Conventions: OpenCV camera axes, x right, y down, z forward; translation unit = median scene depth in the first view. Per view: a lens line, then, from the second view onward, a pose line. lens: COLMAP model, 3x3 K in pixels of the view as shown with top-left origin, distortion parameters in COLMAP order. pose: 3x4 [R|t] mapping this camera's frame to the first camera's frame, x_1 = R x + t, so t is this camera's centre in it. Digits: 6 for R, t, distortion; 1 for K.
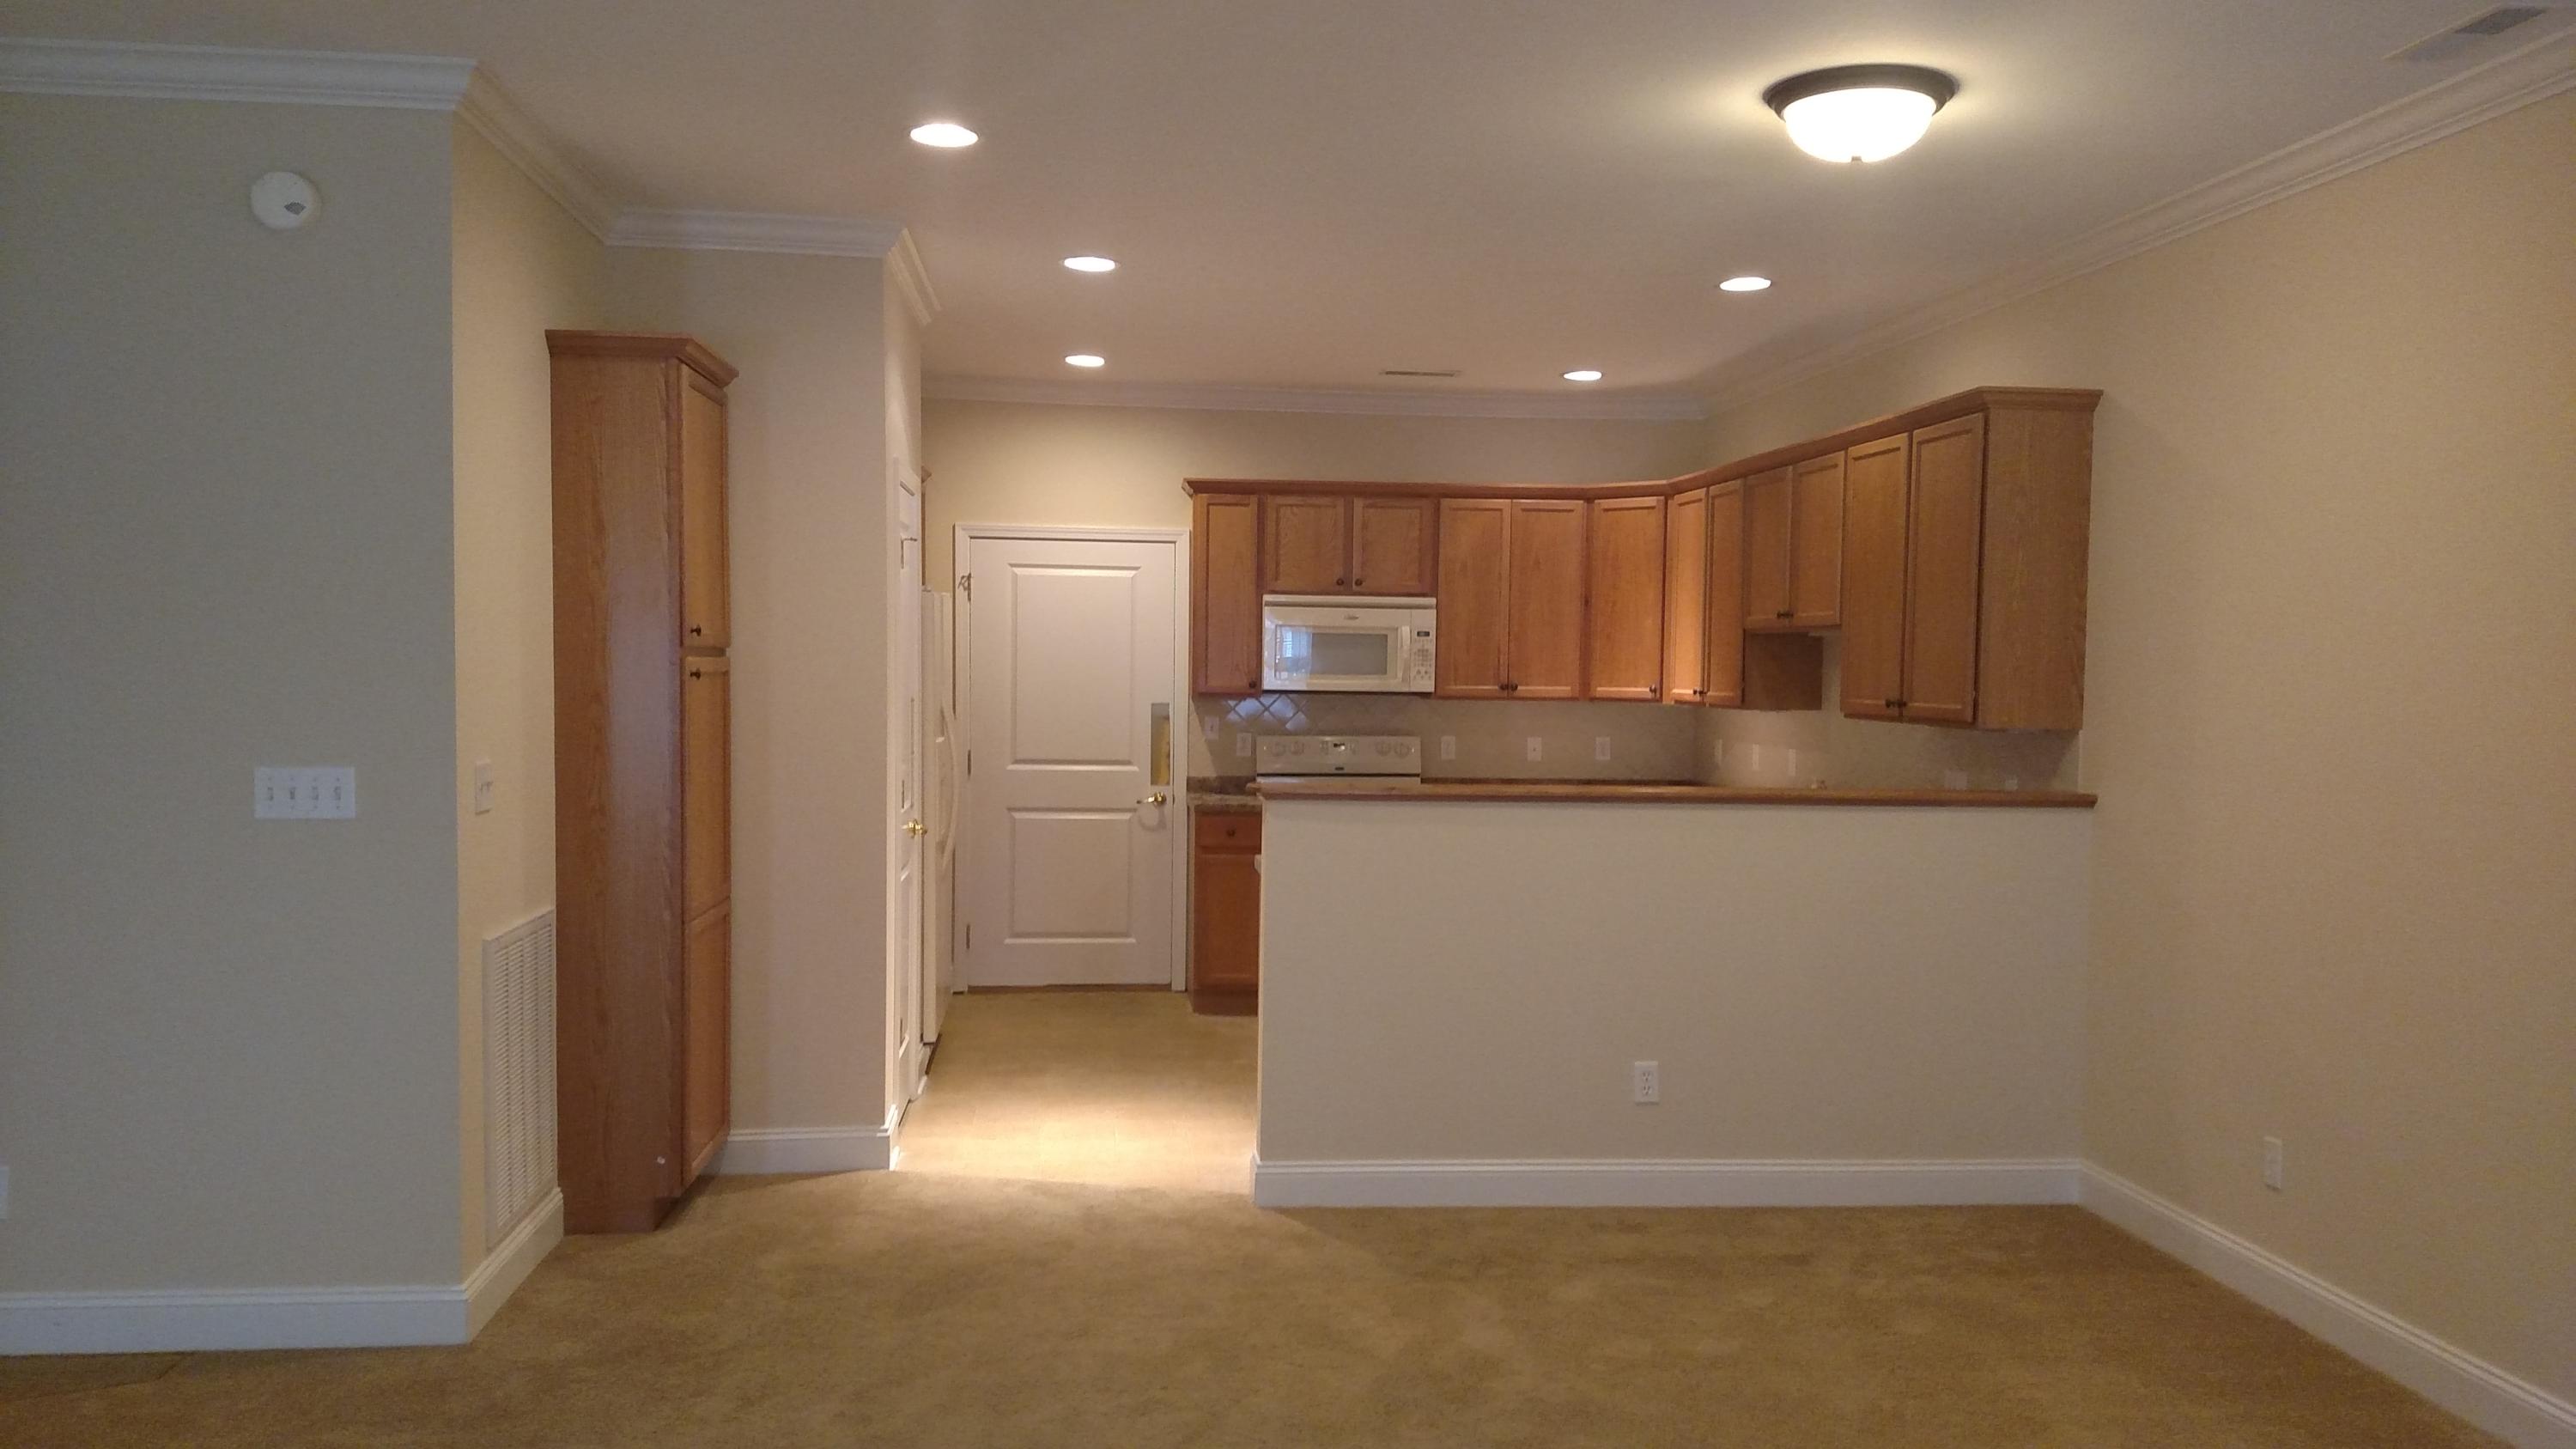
lens RADIAL K [[1927.6, 0, 1281.0], [0, 1927.6, 726.8], [0, 0, 1]] dist [0.045621, -0.029766]
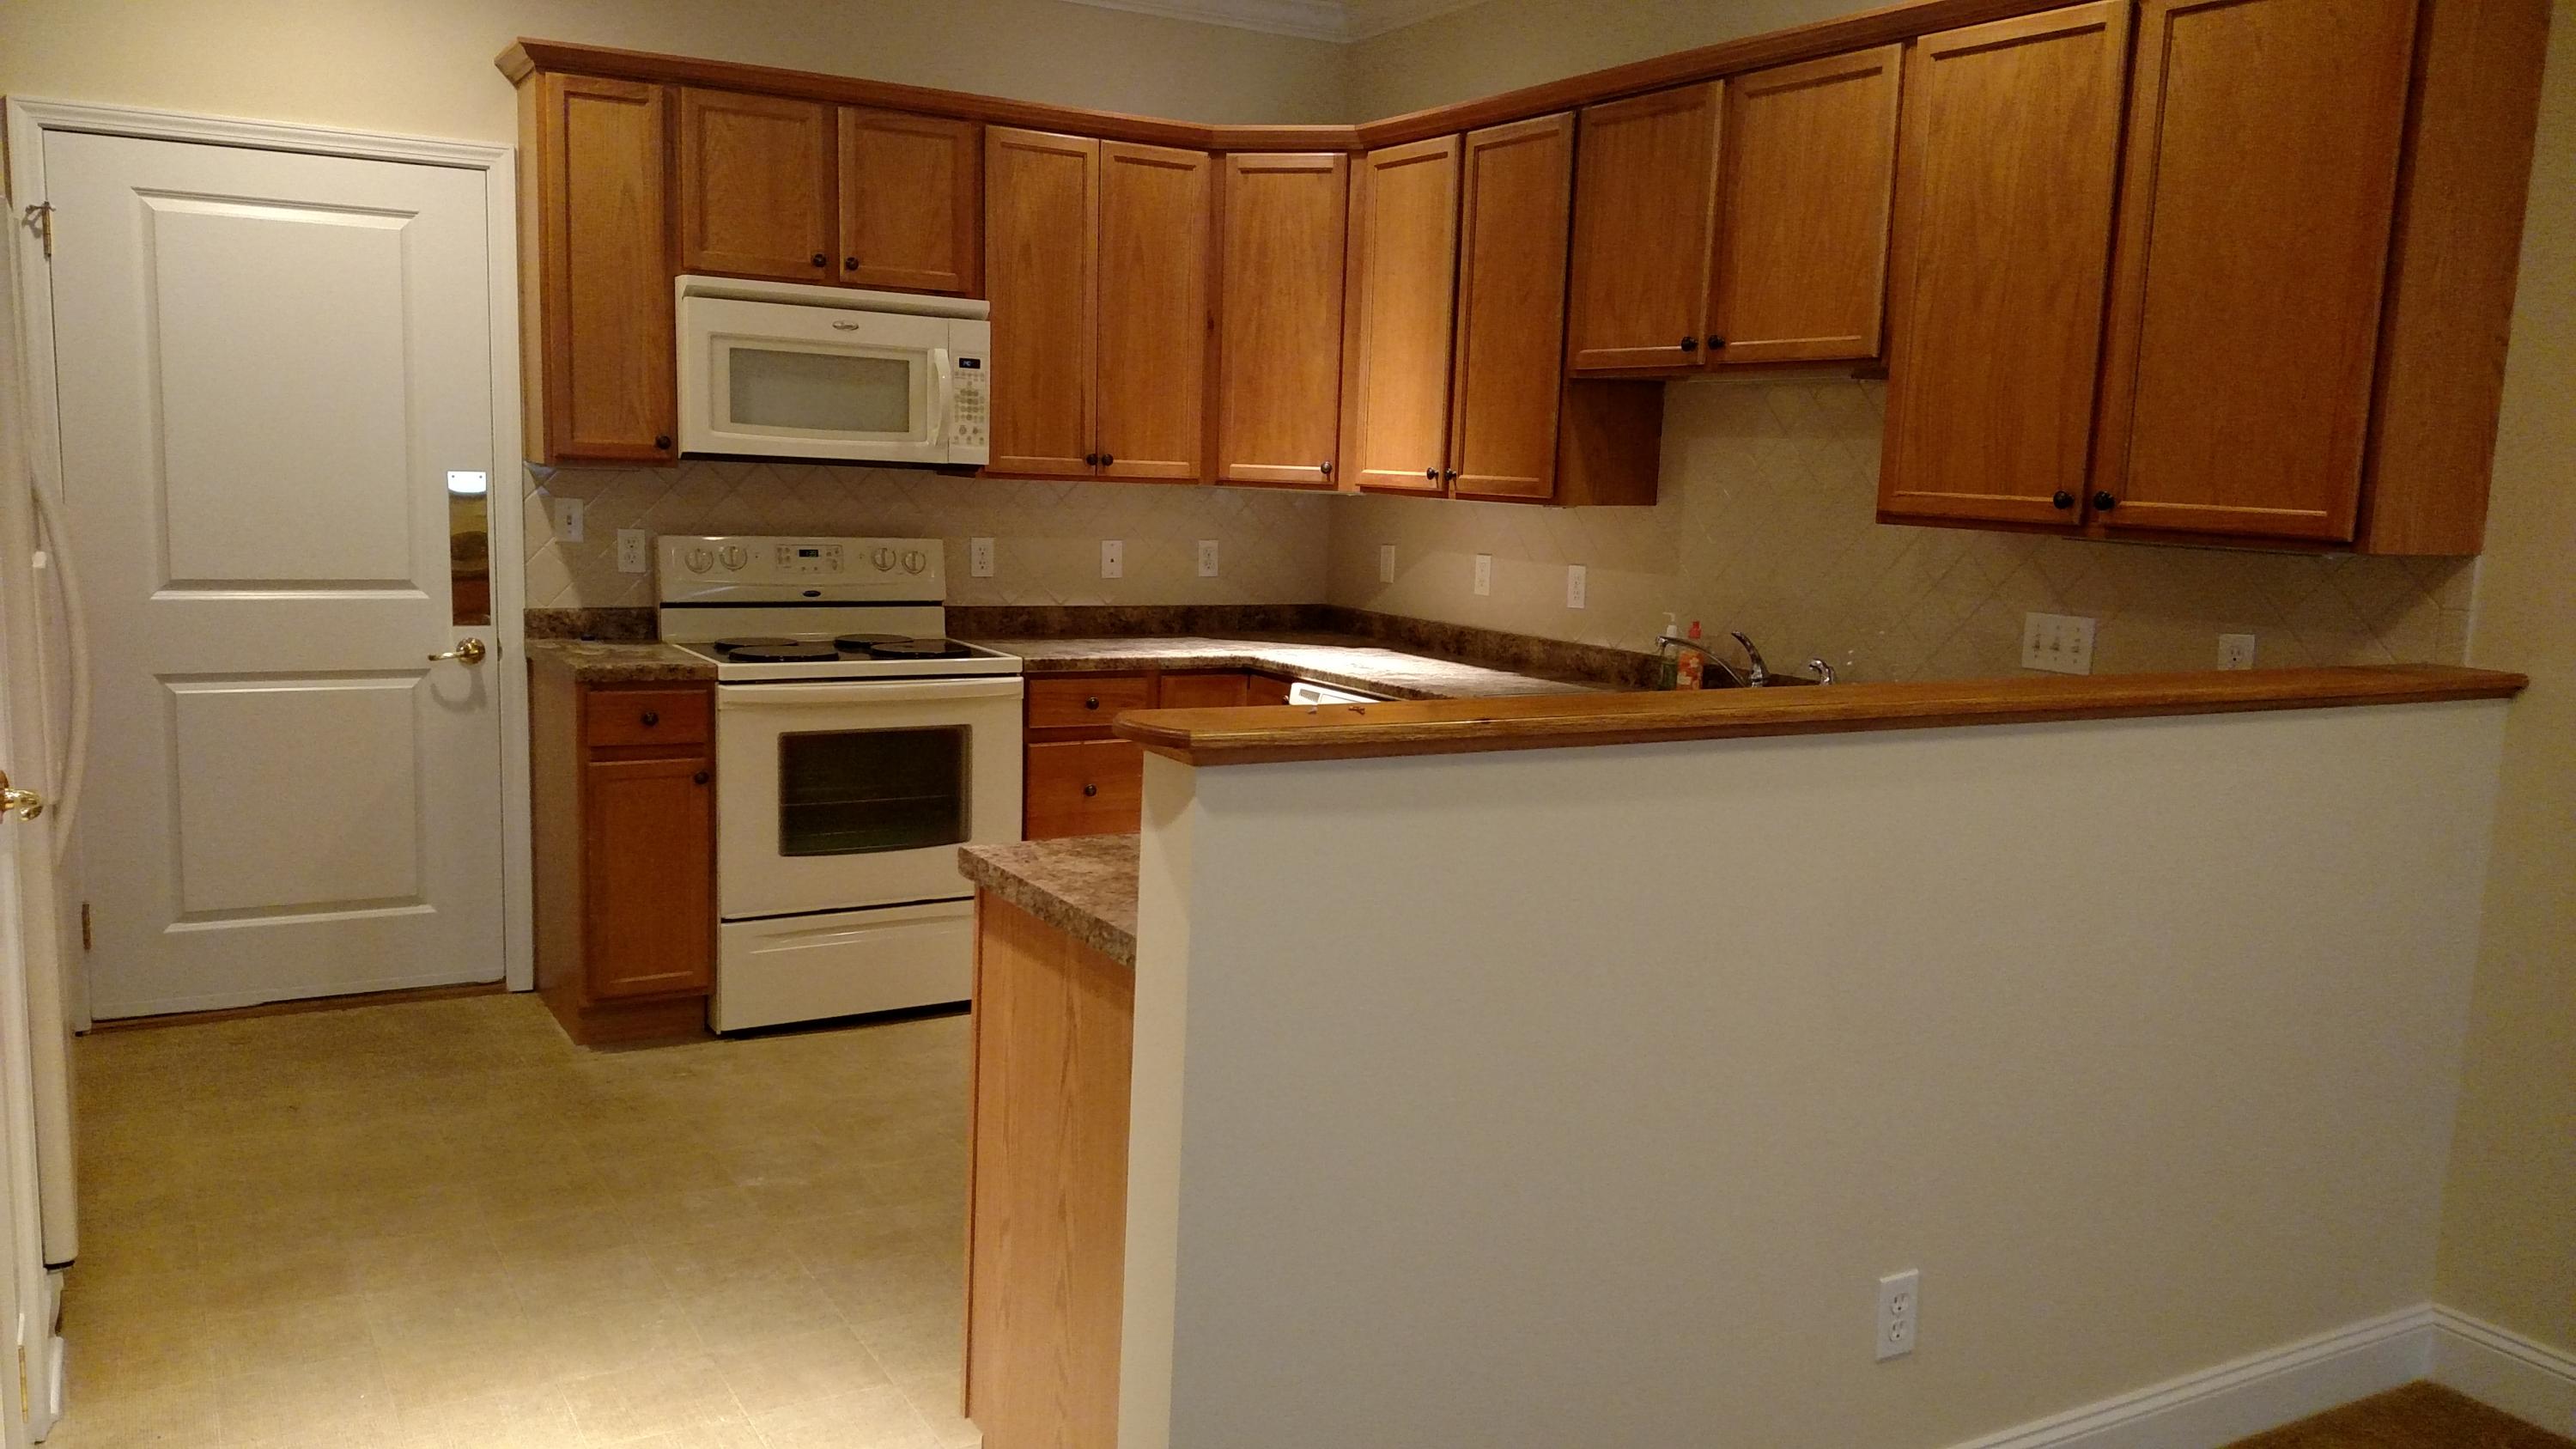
lens RADIAL K [[2007.8, 0, 1320.9], [0, 2007.8, 770.4], [0, 0, 1]] dist [0.005700, -0.039118]
pose [[0.909763, -0.040932, 0.413106, -0.083622], [-0.012498, 0.991975, 0.125812, -0.003854], [-0.414941, -0.119622, 0.901951, 0.398781]]
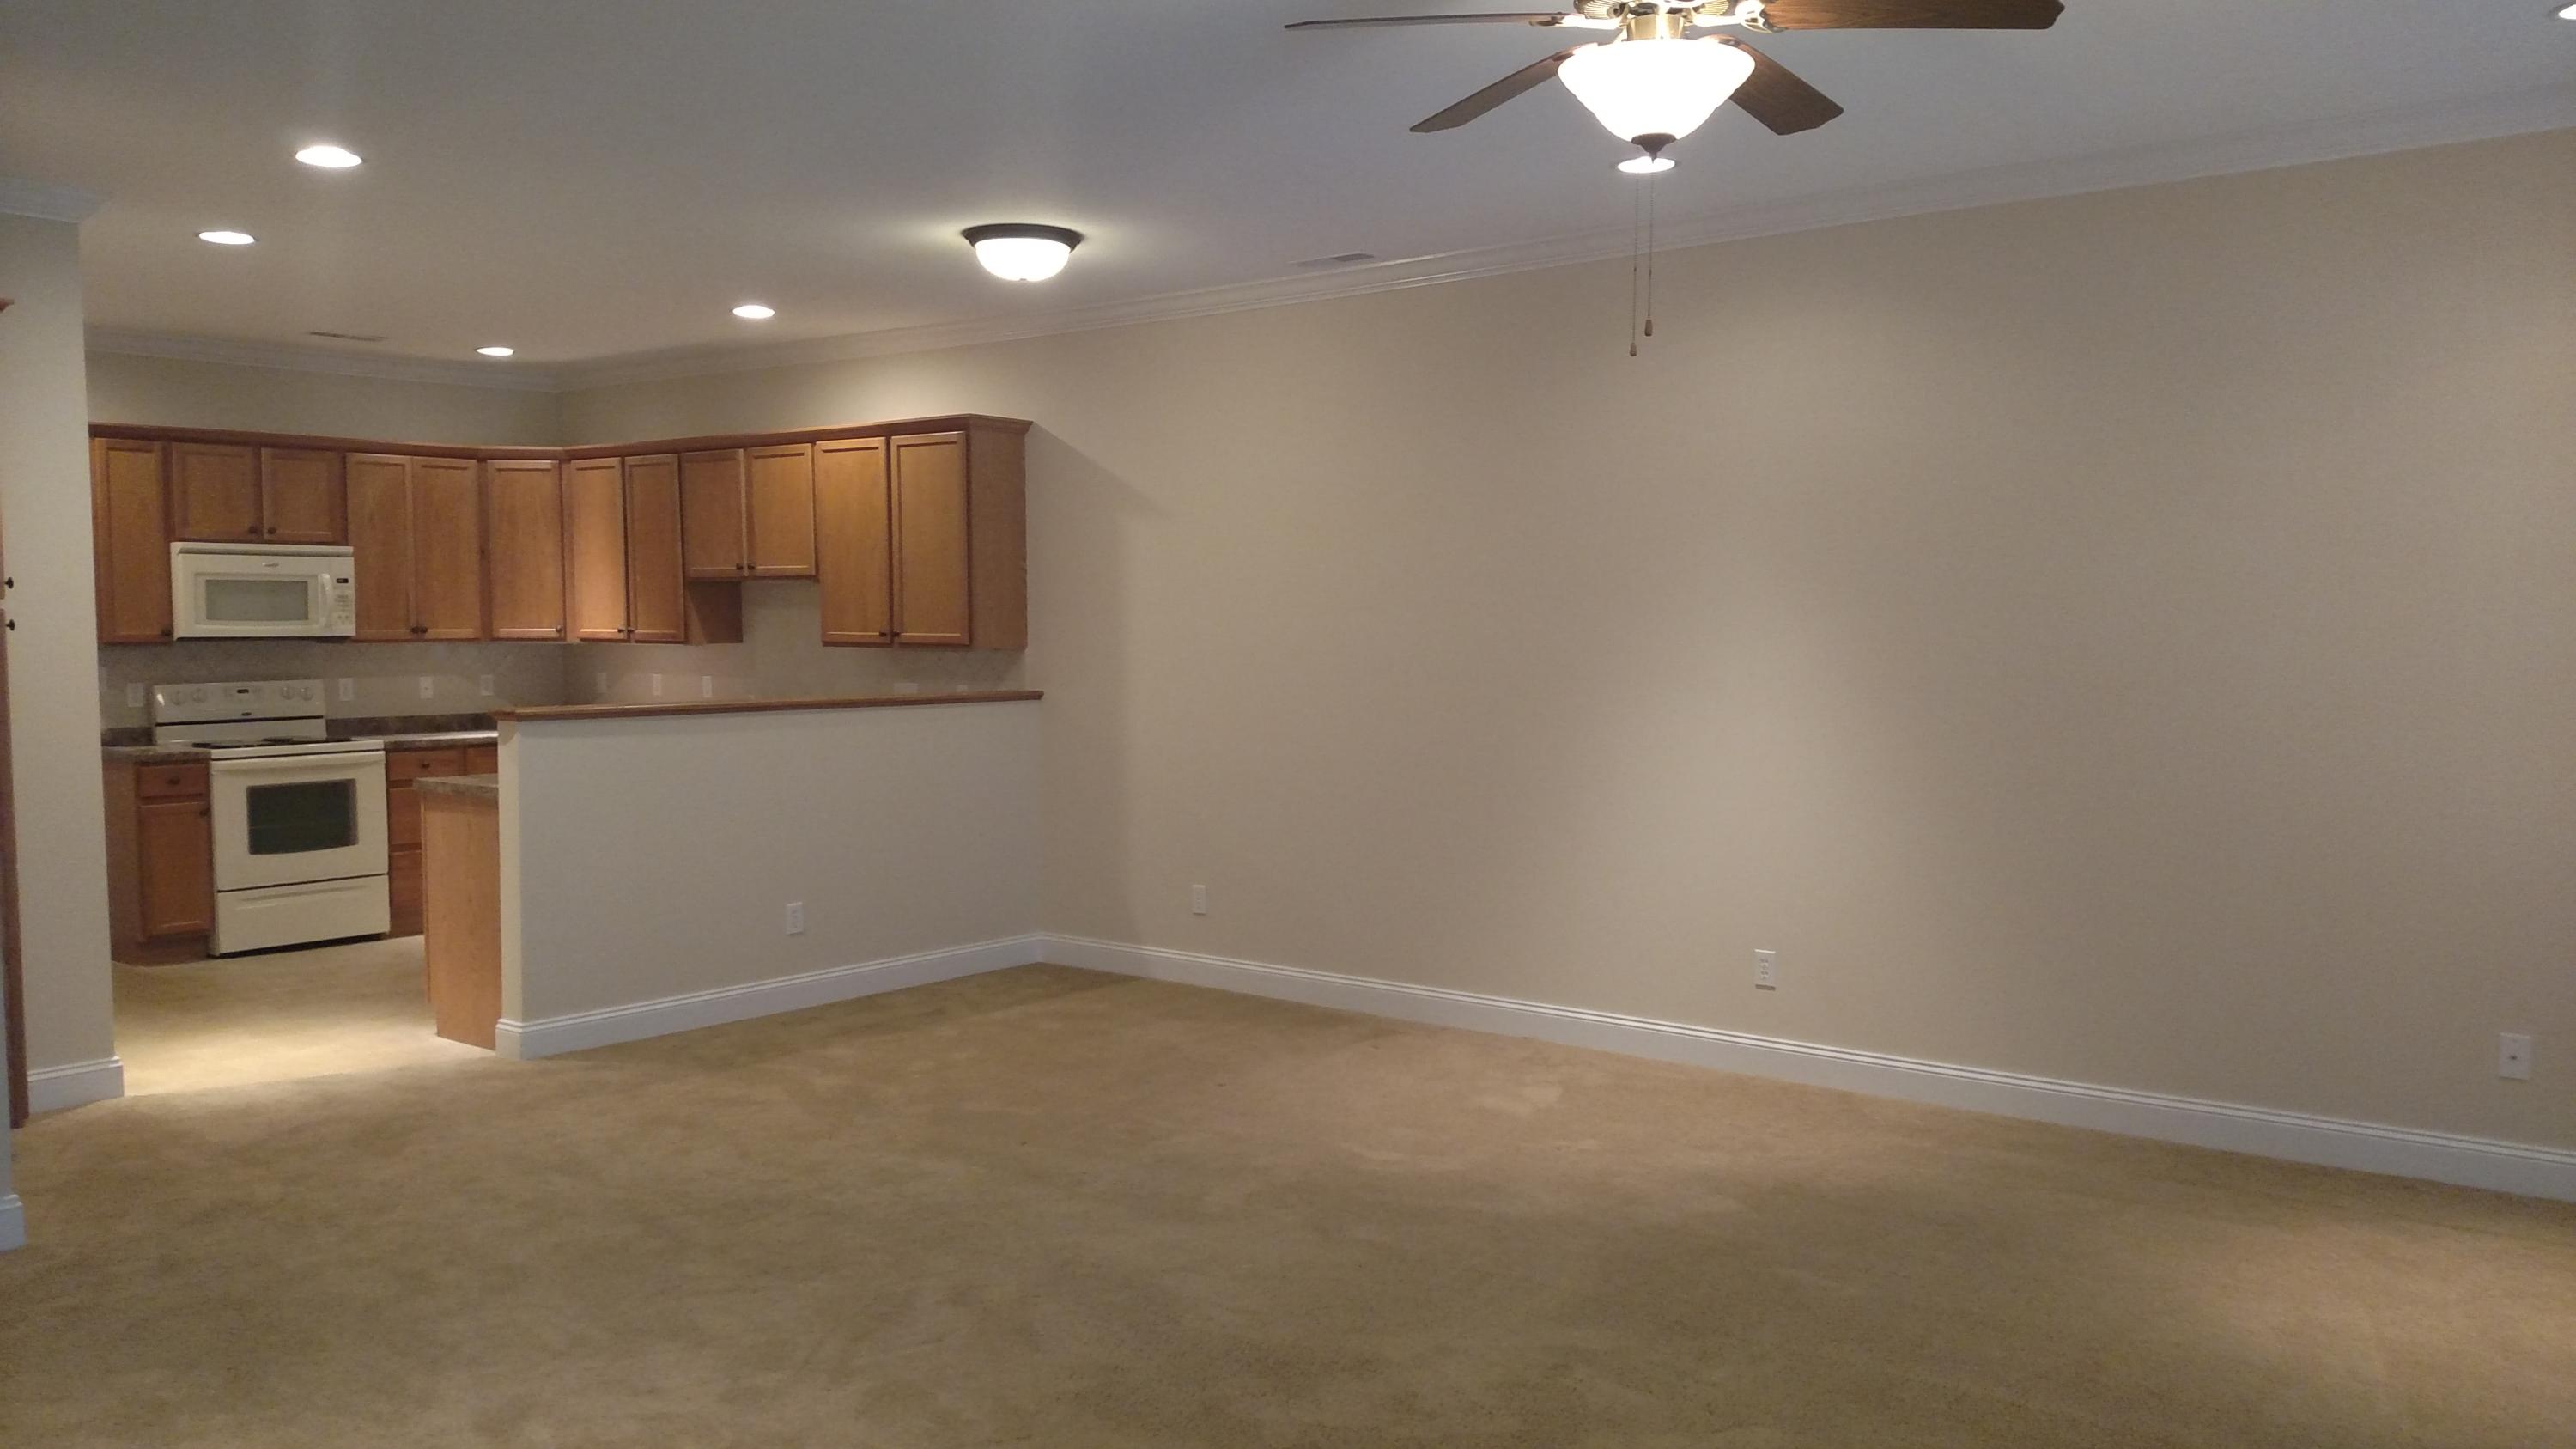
lens RADIAL K [[1927.6, 0, 1304.1], [0, 1927.6, 720.5], [0, 0, 1]] dist [0.045621, -0.029766]
pose [[0.696544, -0.055500, 0.715364, -0.326918], [0.034986, 0.998445, 0.043397, 0.000141], [-0.716660, -0.005200, 0.697403, -0.122461]]
